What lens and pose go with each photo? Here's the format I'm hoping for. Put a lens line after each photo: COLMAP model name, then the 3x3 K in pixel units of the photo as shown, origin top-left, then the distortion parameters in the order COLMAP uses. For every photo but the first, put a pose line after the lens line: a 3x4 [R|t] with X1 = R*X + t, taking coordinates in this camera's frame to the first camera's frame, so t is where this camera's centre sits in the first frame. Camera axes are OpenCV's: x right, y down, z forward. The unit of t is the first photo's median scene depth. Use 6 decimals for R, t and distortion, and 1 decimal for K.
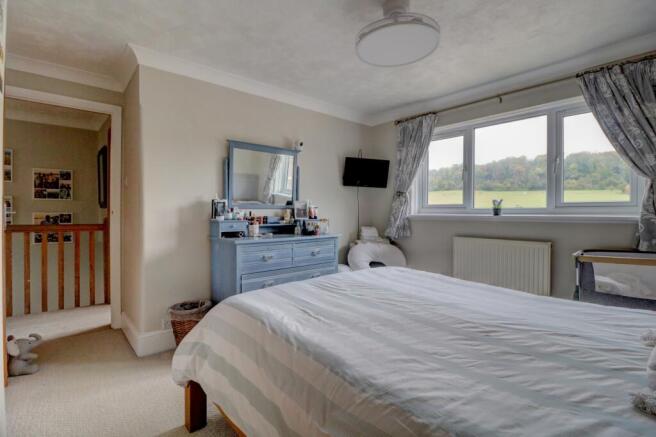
lens RADIAL K [[307.3, 0, 321.9], [0, 307.3, 215.1], [0, 0, 1]] dist [-0.011097, -0.004966]
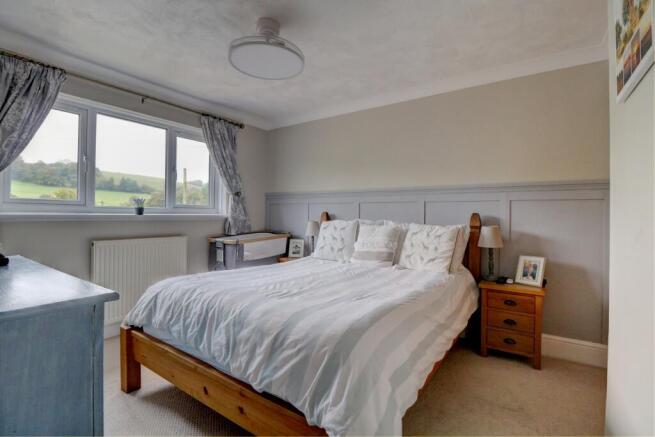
lens RADIAL K [[306.9, 0, 324.7], [0, 306.9, 217.5], [0, 0, 1]] dist [-0.011097, -0.004966]
pose [[-0.260363, -0.018549, 0.965333, -0.539808], [-0.006098, 0.999827, 0.017567, -0.010854], [-0.965492, -0.001312, -0.260431, 0.667248]]
